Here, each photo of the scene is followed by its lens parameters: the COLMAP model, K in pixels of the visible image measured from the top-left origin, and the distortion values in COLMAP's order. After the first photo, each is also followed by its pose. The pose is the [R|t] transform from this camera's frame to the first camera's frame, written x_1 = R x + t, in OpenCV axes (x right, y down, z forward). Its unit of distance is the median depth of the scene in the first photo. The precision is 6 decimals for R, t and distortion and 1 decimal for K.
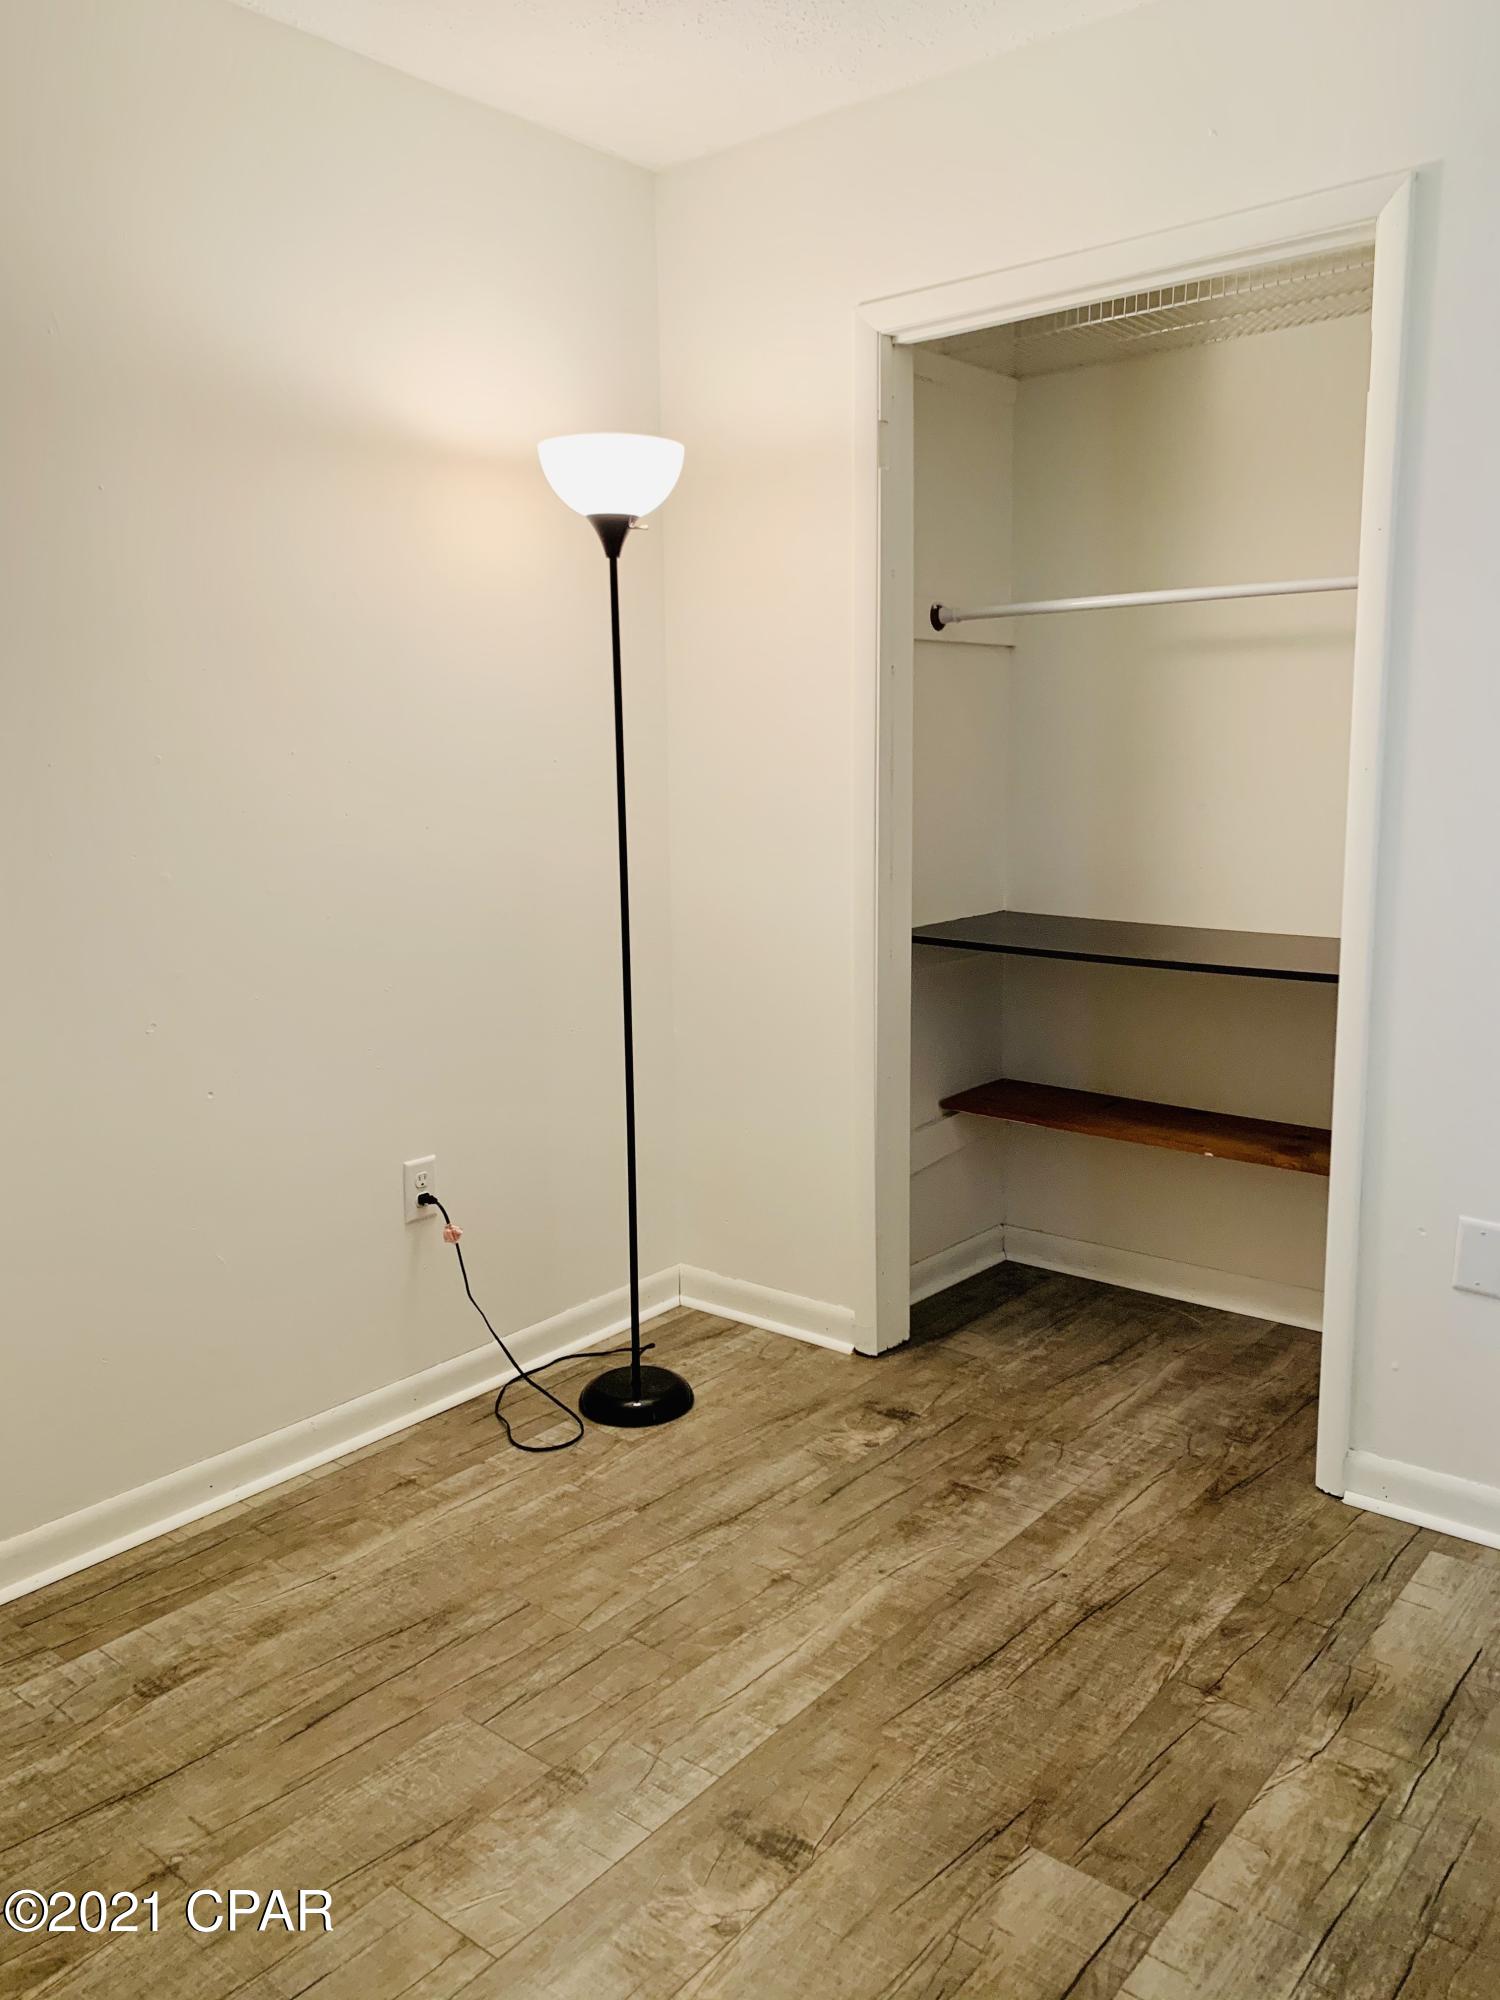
lens RADIAL K [[1535.8, 0, 748.2], [0, 1535.8, 1005.0], [0, 0, 1]] dist [0.031756, -0.031464]
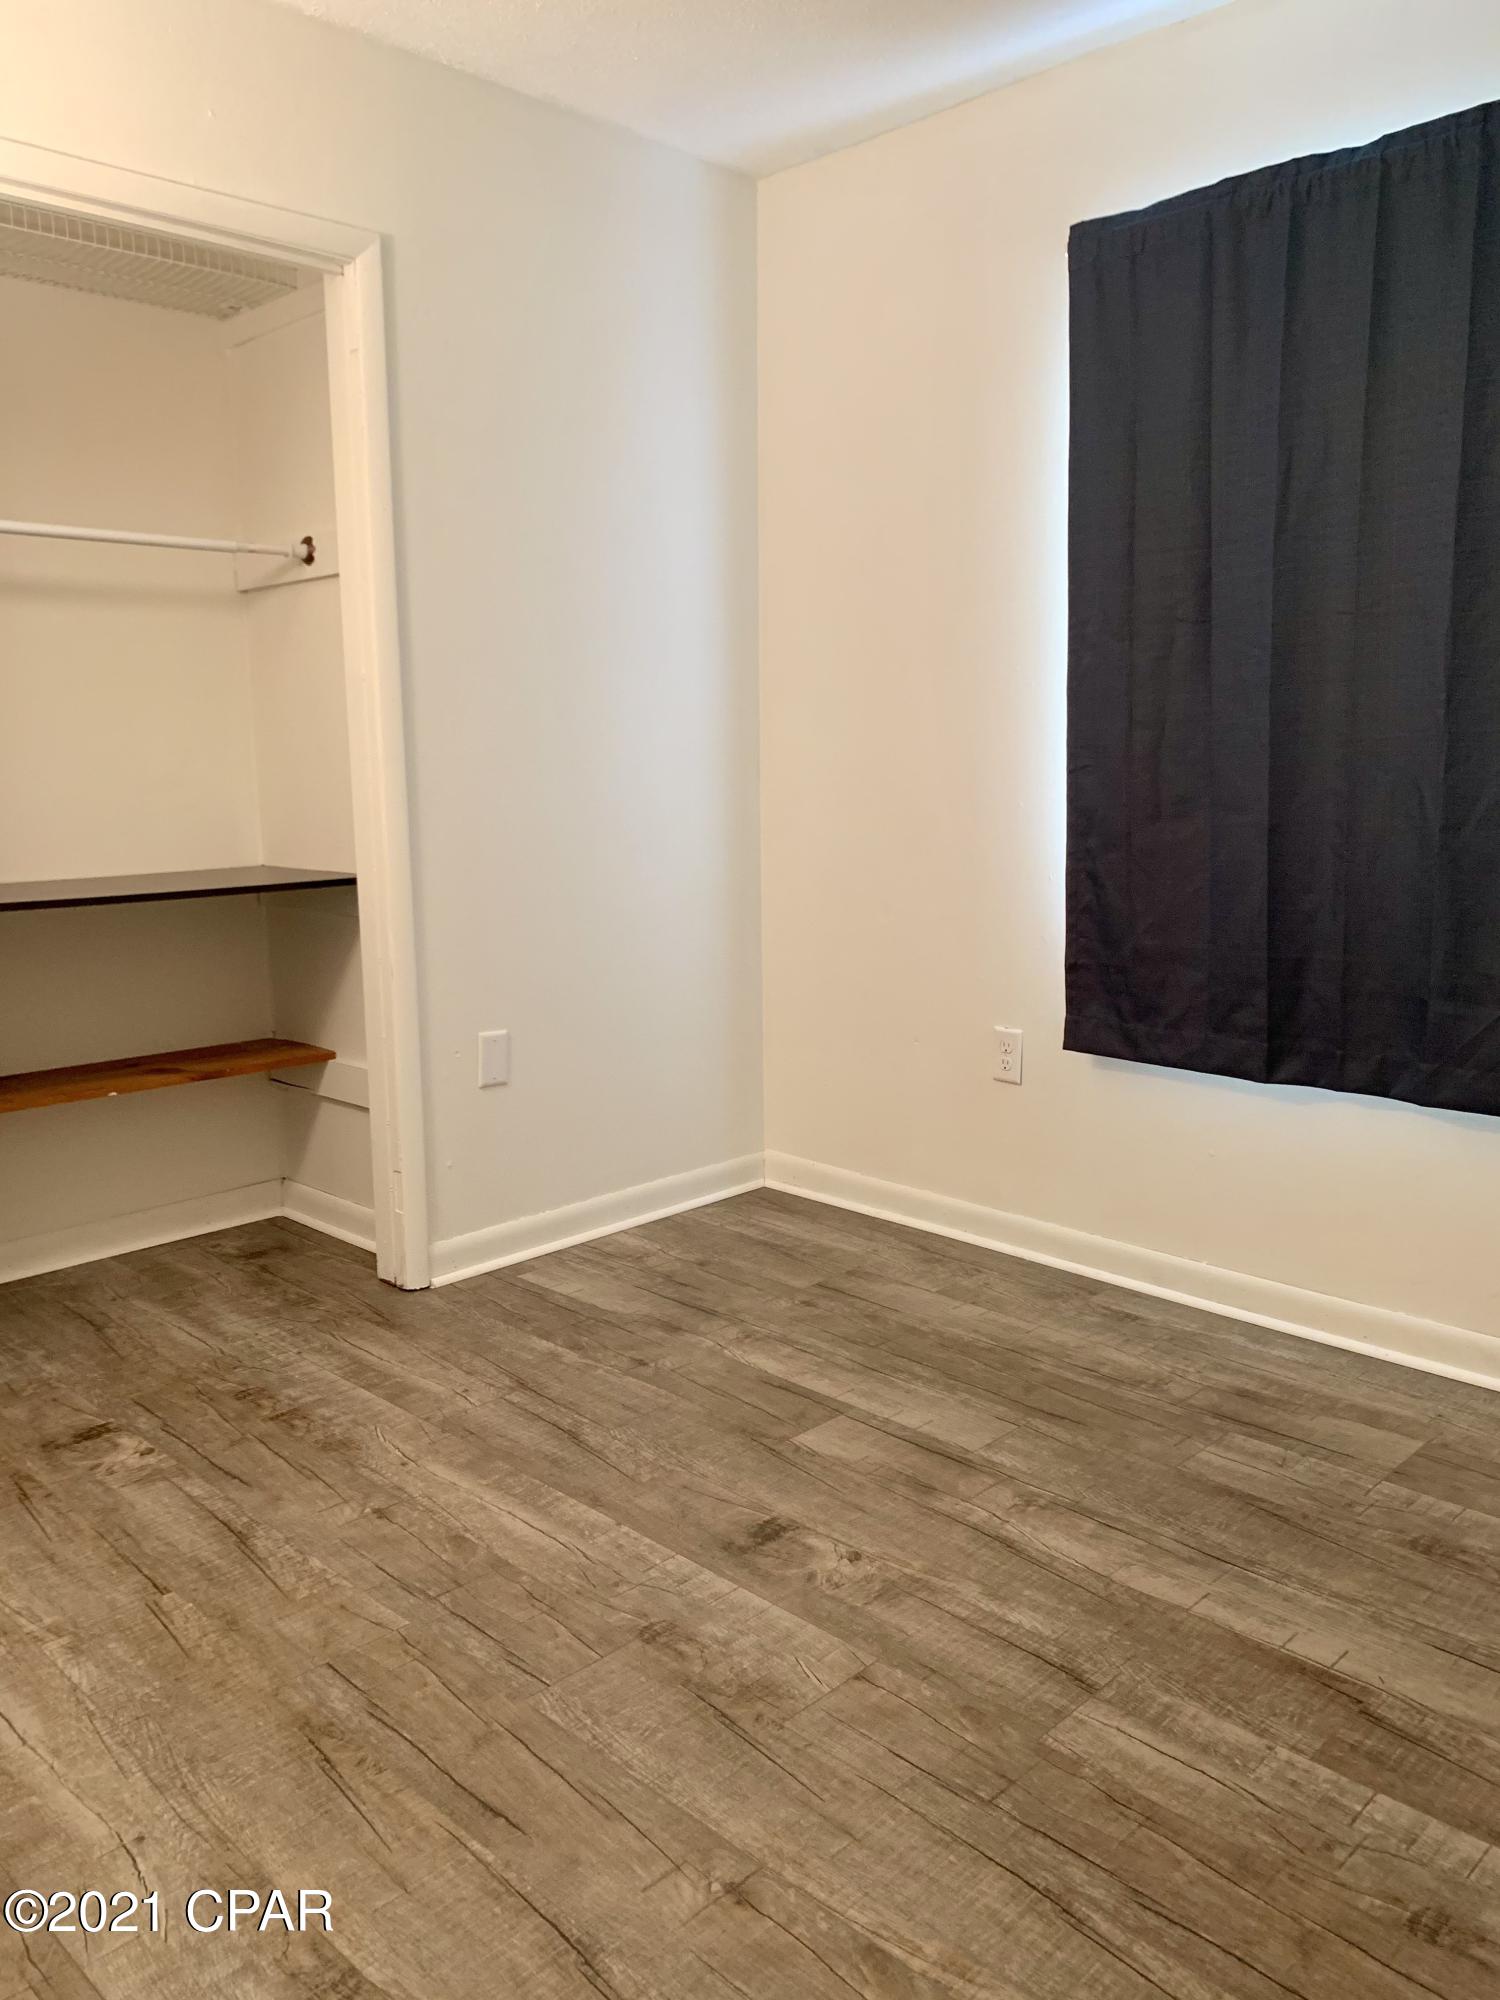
lens RADIAL K [[1535.8, 0, 746.1], [0, 1535.8, 998.0], [0, 0, 1]] dist [0.031756, -0.031464]
pose [[0.099499, -0.145331, 0.984367, -0.872971], [0.184649, 0.974790, 0.125253, -0.019776], [-0.977755, 0.169300, 0.123826, 0.615609]]
